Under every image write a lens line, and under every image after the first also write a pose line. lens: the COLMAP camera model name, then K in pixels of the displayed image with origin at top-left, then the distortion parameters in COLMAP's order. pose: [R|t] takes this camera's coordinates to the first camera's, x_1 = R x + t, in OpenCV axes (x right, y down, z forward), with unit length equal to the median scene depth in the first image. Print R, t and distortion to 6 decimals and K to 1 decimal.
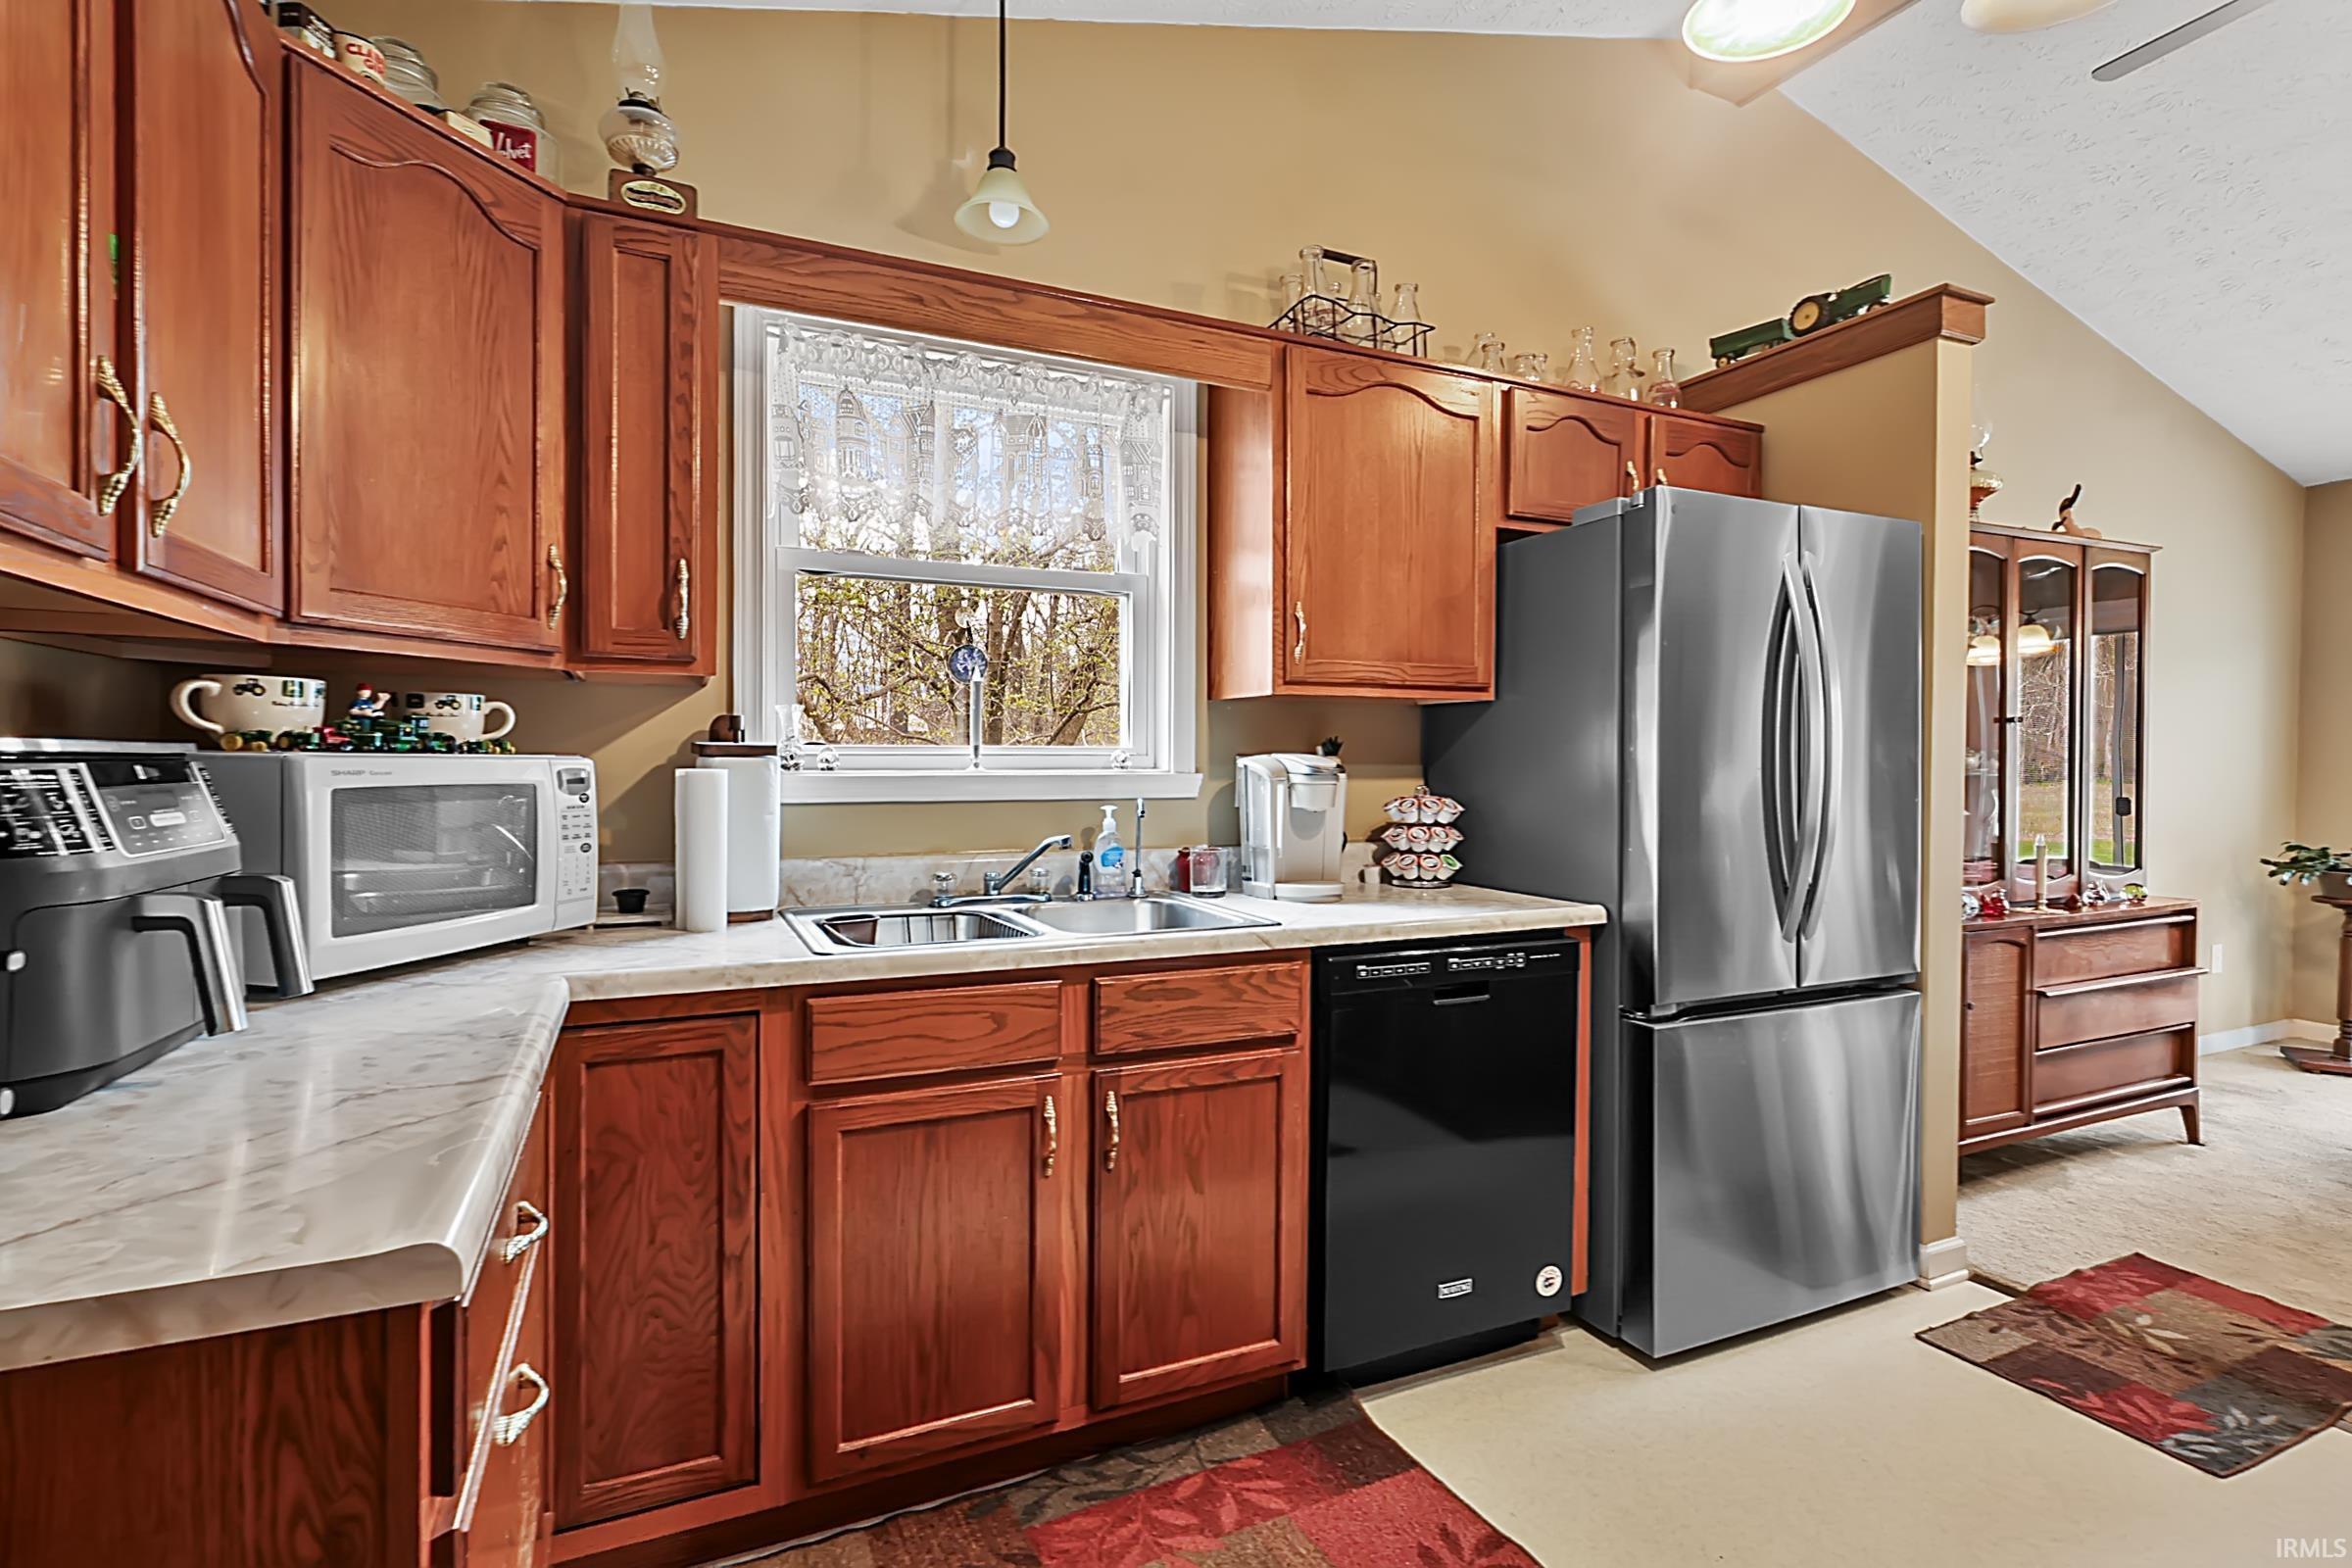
lens RADIAL K [[1113.6, 0, 1176.0], [0, 1113.6, 784.0], [0, 0, 1]] dist [-0.000949, -0.000620]
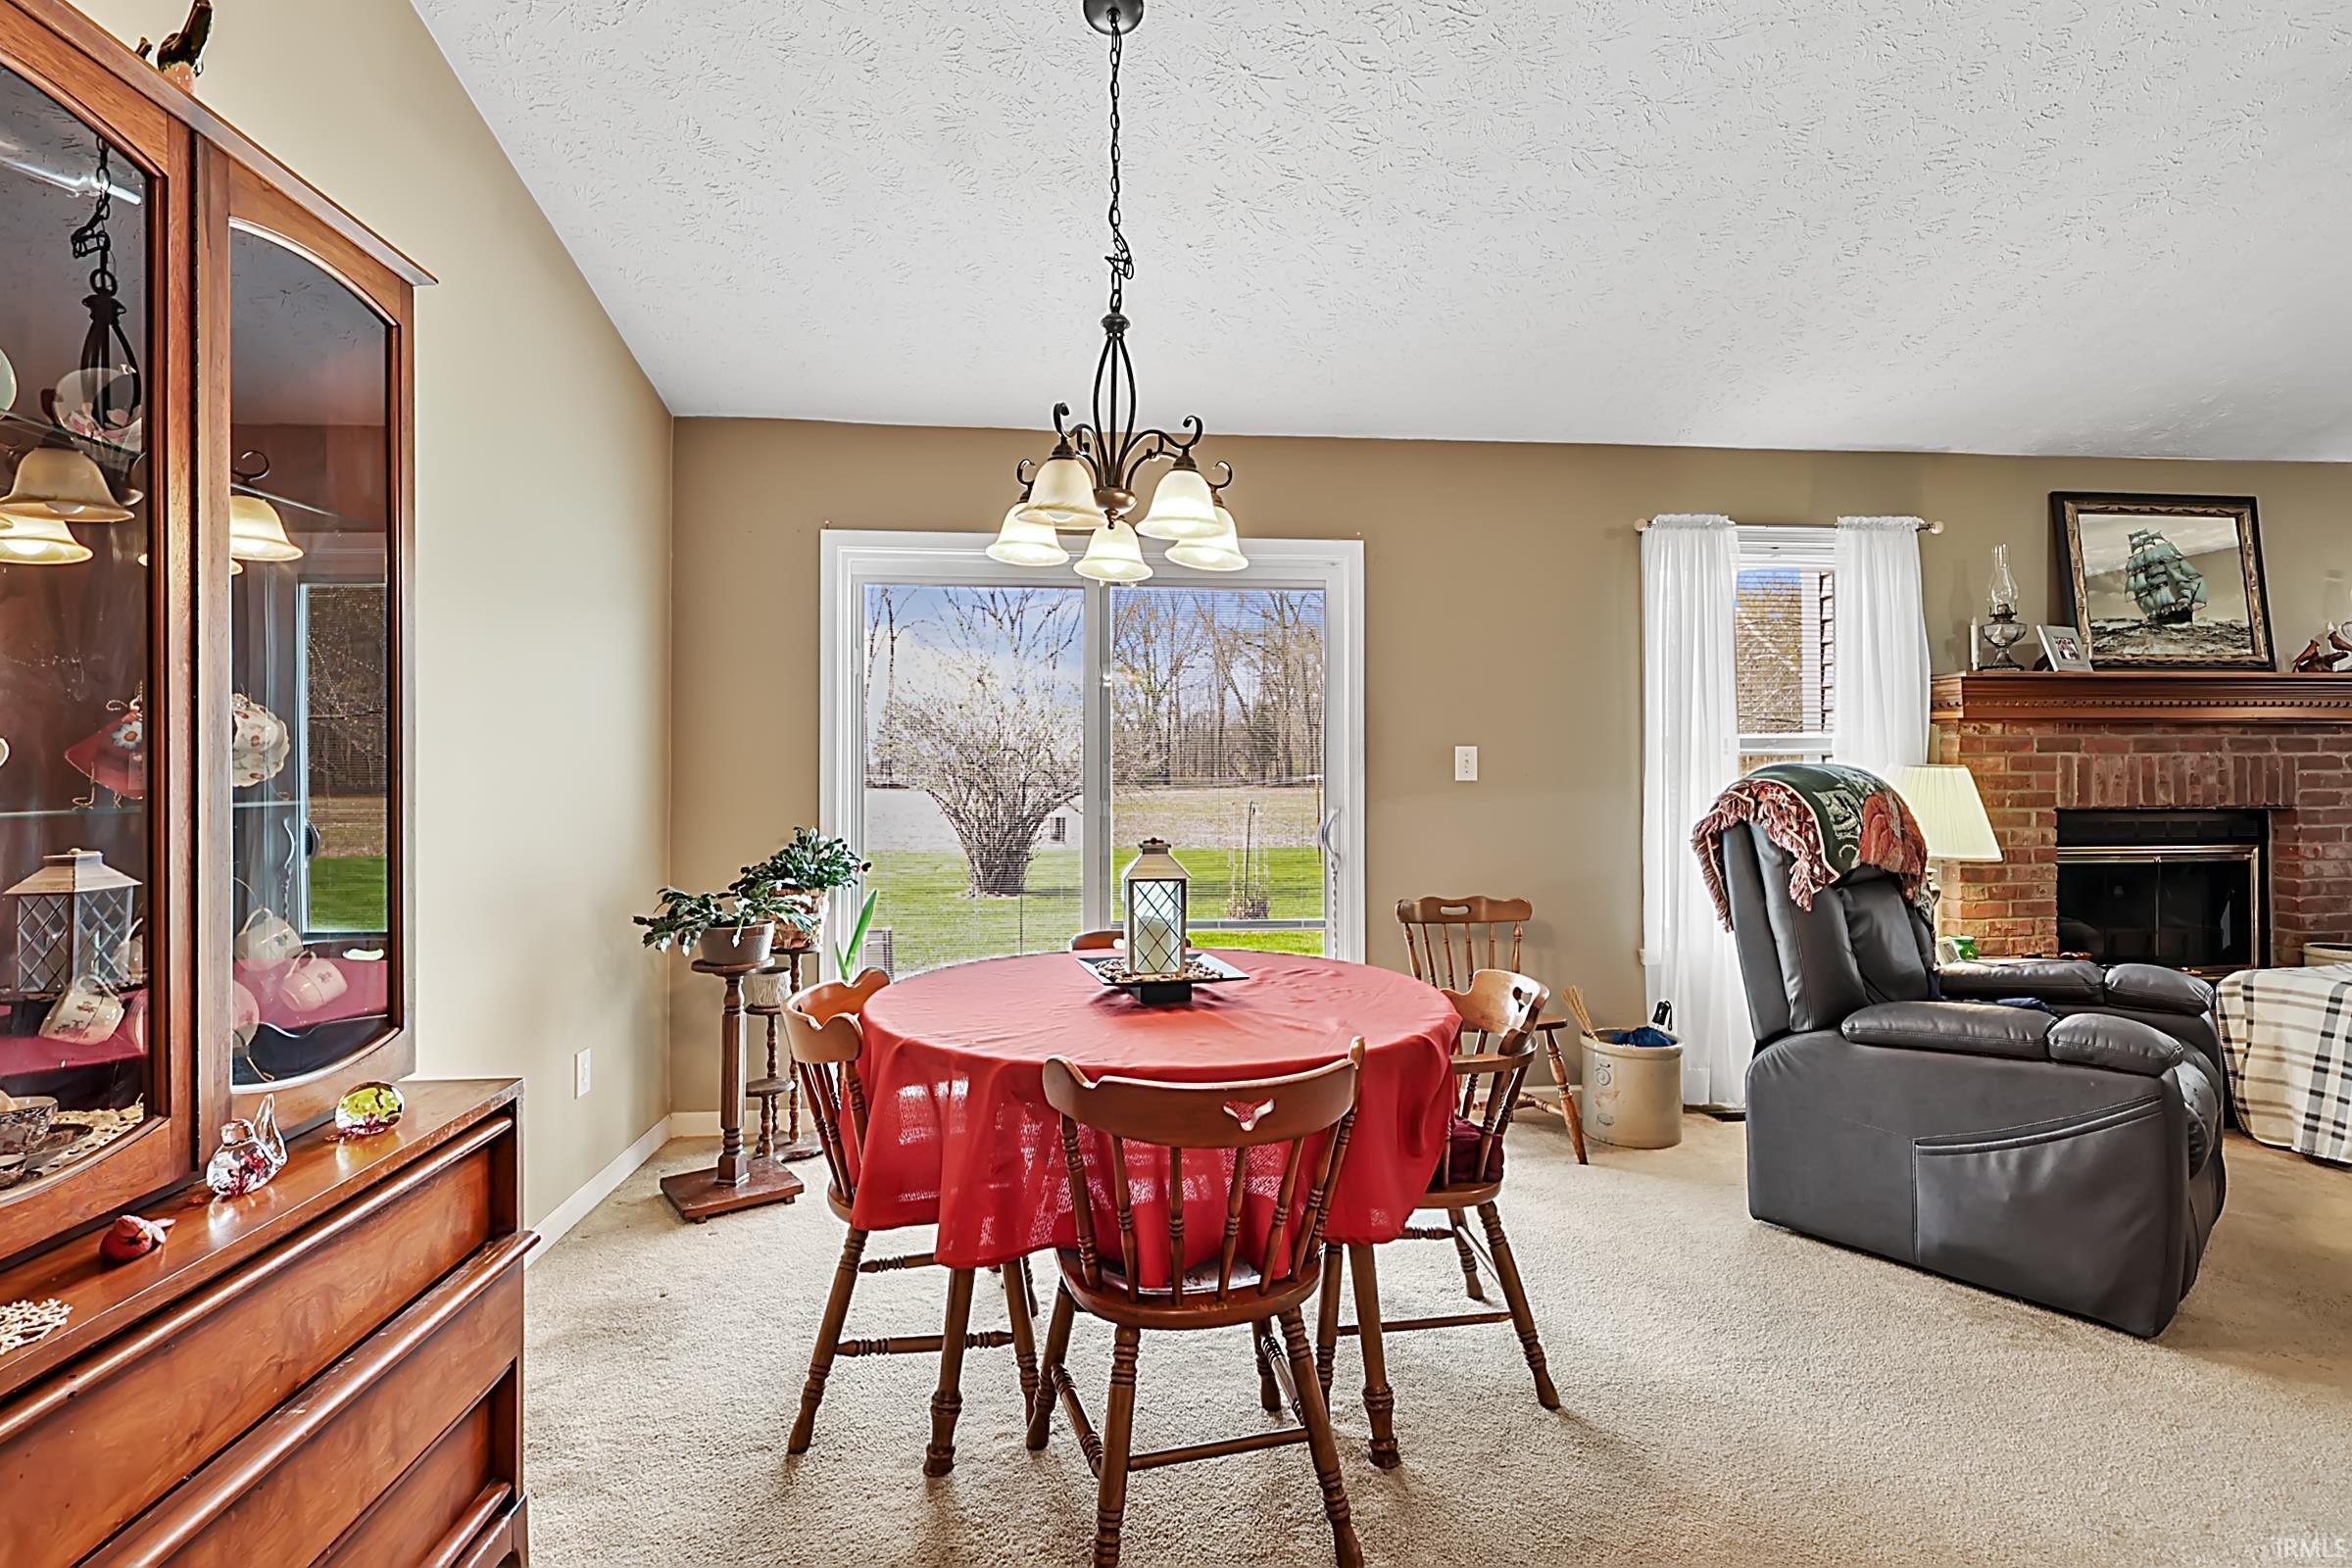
lens RADIAL K [[1113.6, 0, 1176.0], [0, 1113.6, 784.0], [0, 0, 1]] dist [-0.000949, -0.000620]
pose [[0.337645, 0.000014, 0.941273, 0.588622], [0.009064, 0.999954, -0.003267, -0.010560], [-0.941230, 0.009635, 0.337629, 0.602709]]
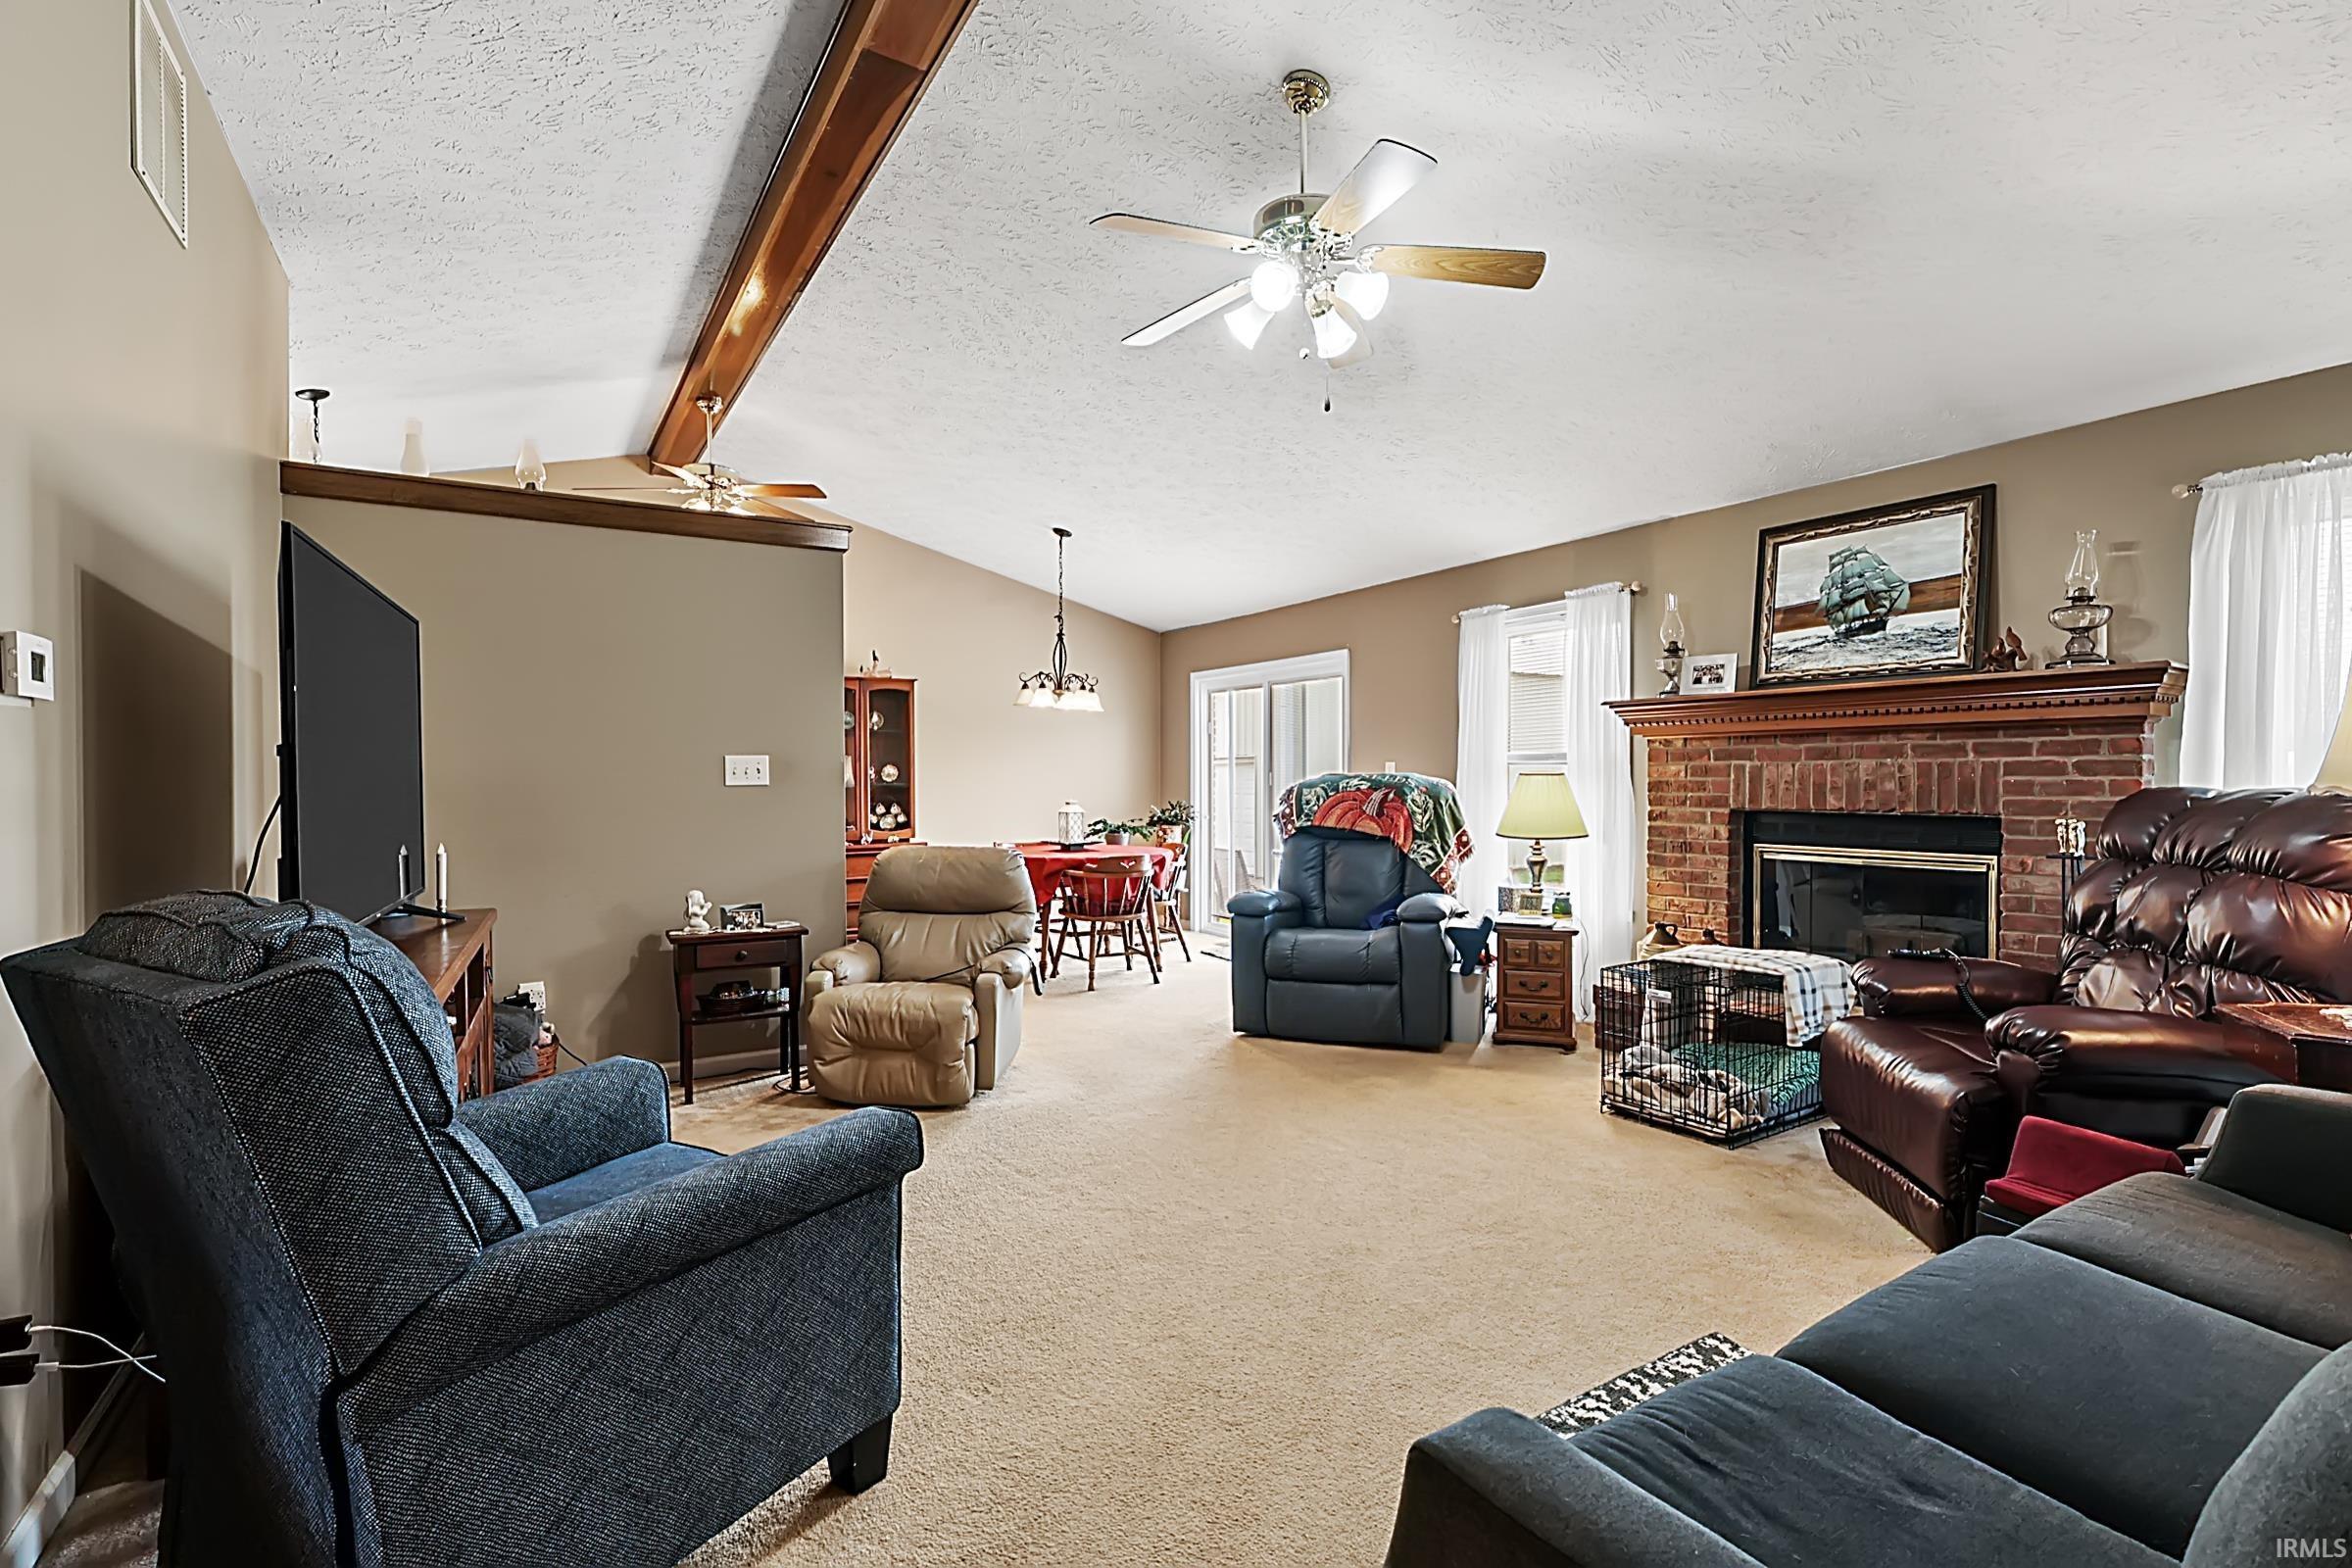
lens RADIAL K [[1113.6, 0, 1176.0], [0, 1113.6, 784.0], [0, 0, 1]] dist [-0.000949, -0.000620]
pose [[0.994604, -0.003538, 0.103687, 1.228835], [0.003412, 0.999993, 0.001389, -0.015588], [-0.103691, -0.001028, 0.994609, -1.295556]]
